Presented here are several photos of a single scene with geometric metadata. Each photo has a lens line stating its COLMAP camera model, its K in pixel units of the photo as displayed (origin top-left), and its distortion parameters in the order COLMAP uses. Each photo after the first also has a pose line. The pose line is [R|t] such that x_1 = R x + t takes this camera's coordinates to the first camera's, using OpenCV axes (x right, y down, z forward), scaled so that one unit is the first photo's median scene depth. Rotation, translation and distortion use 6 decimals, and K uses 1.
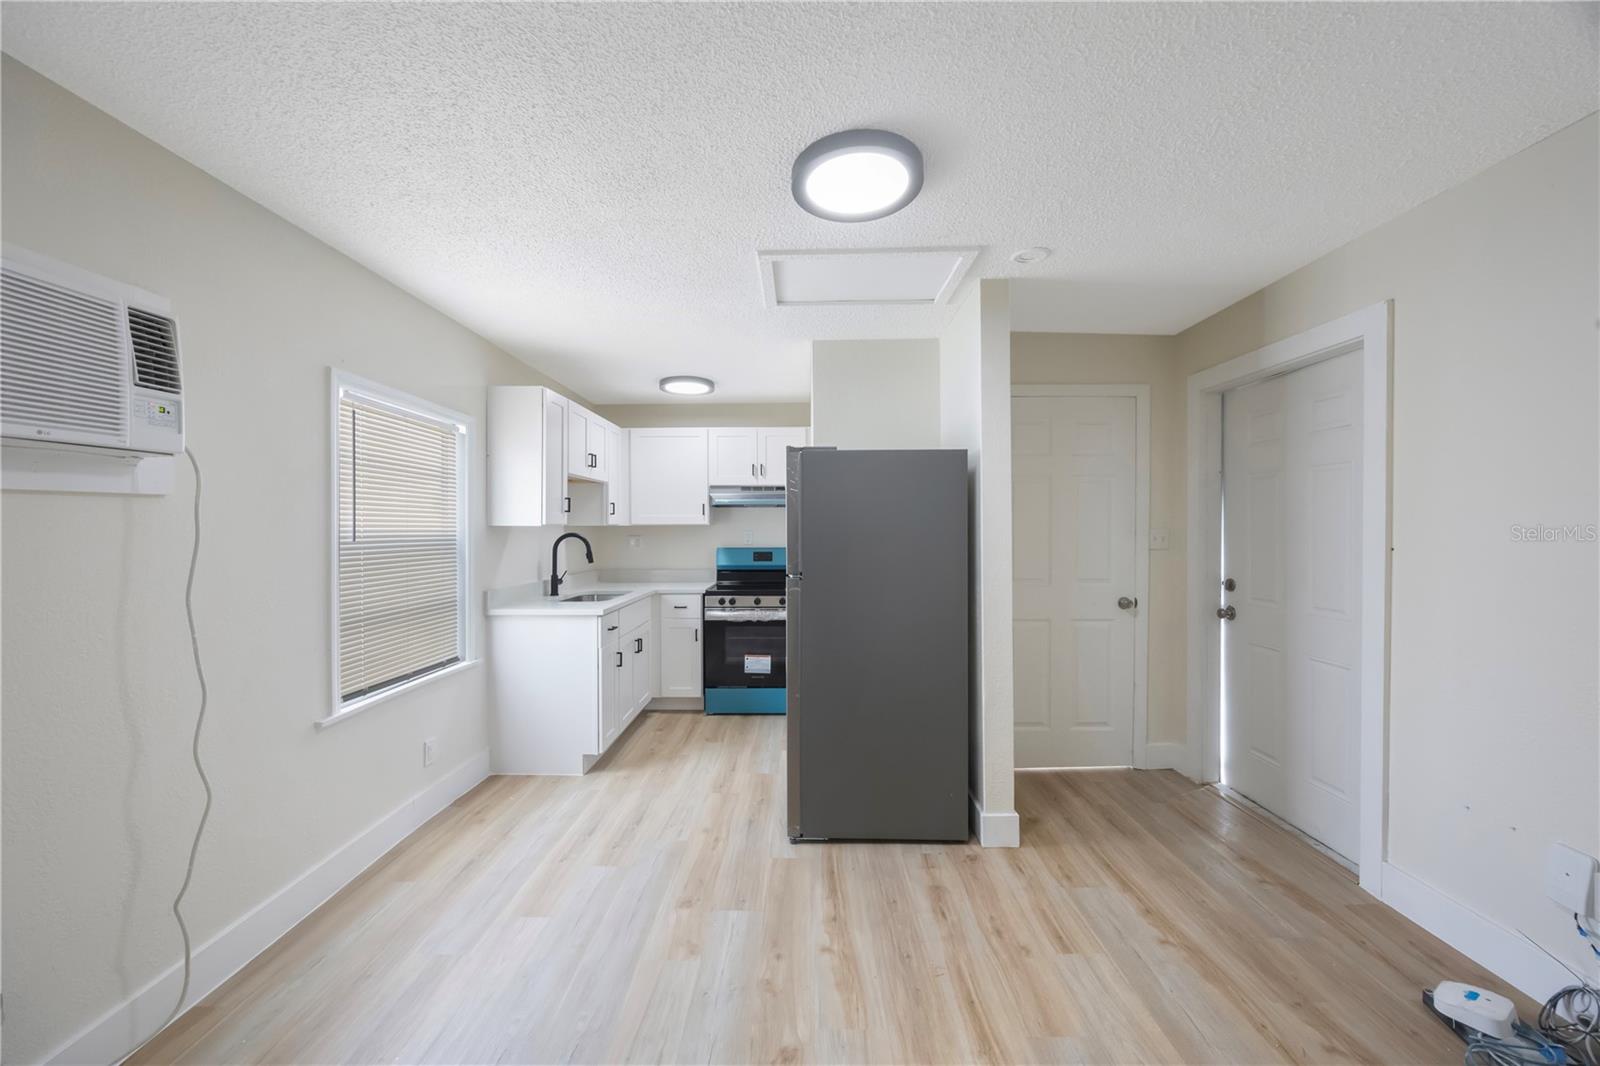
lens RADIAL K [[618.6, 0, 800.0], [0, 618.6, 533.0], [0, 0, 1]] dist [-0.000347, -0.000067]
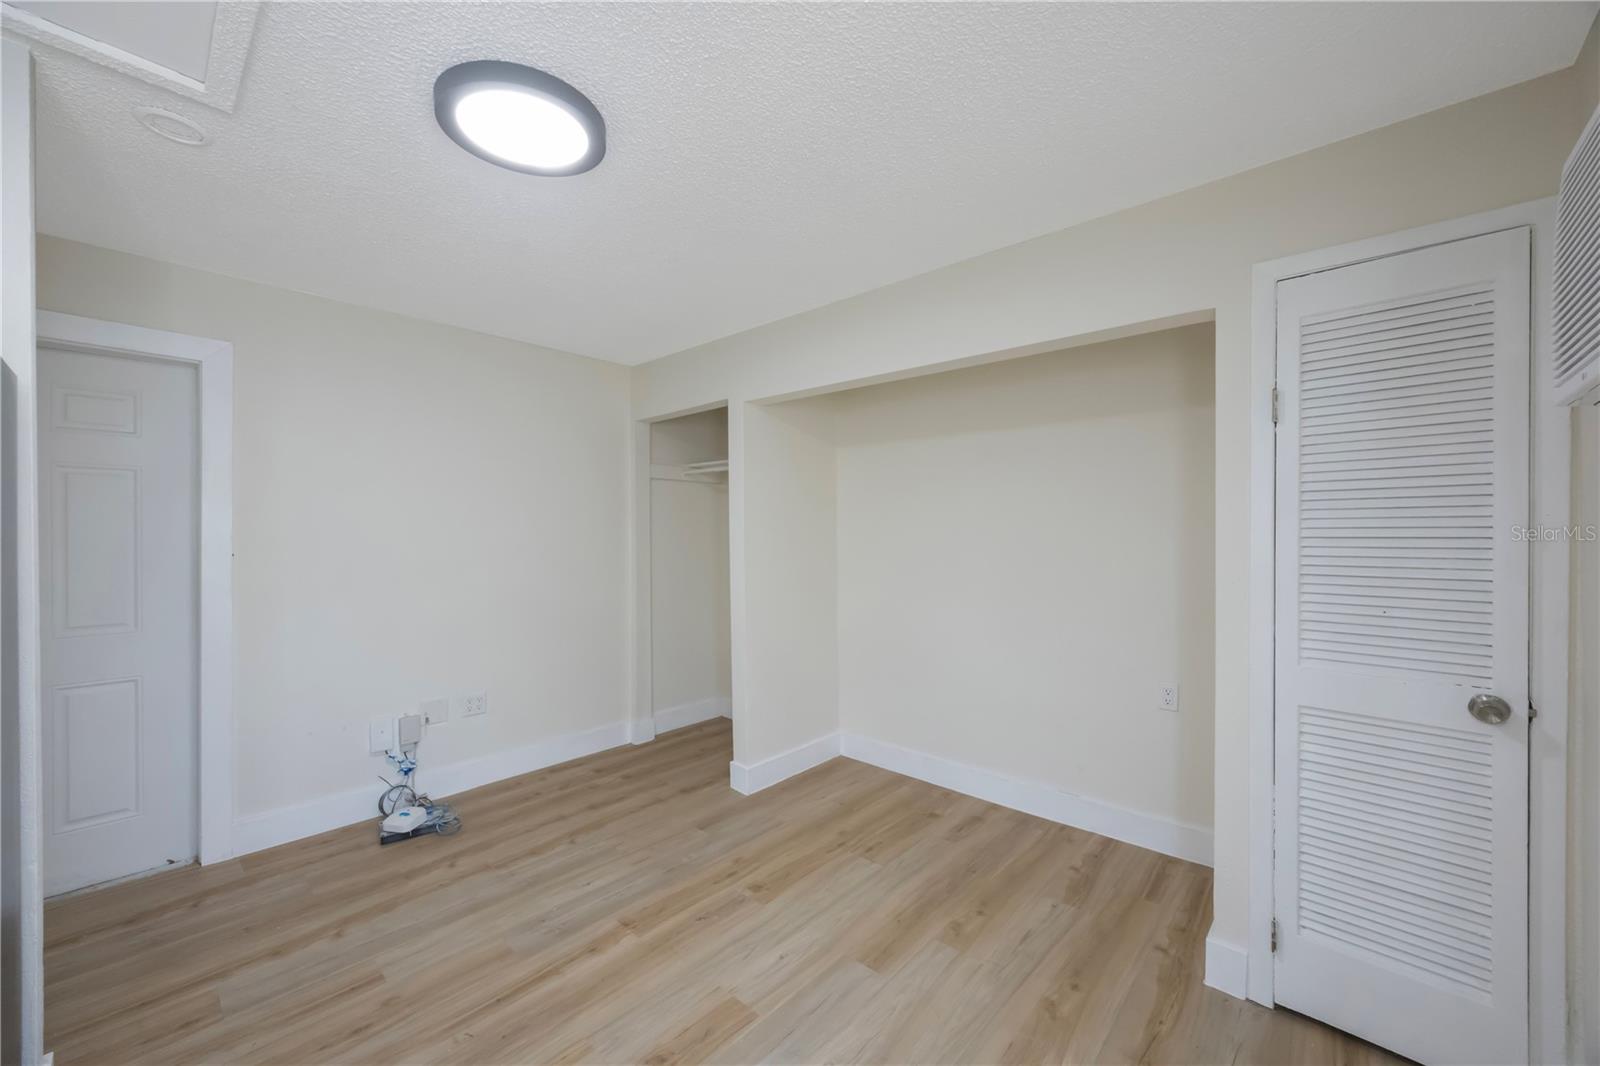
lens RADIAL K [[618.6, 0, 800.0], [0, 618.6, 533.0], [0, 0, 1]] dist [-0.000347, -0.000067]
pose [[-0.748674, 0.003951, 0.662927, -0.696910], [0.009108, 0.999949, 0.004327, -0.010395], [-0.662876, 0.009277, -0.748672, 1.287712]]
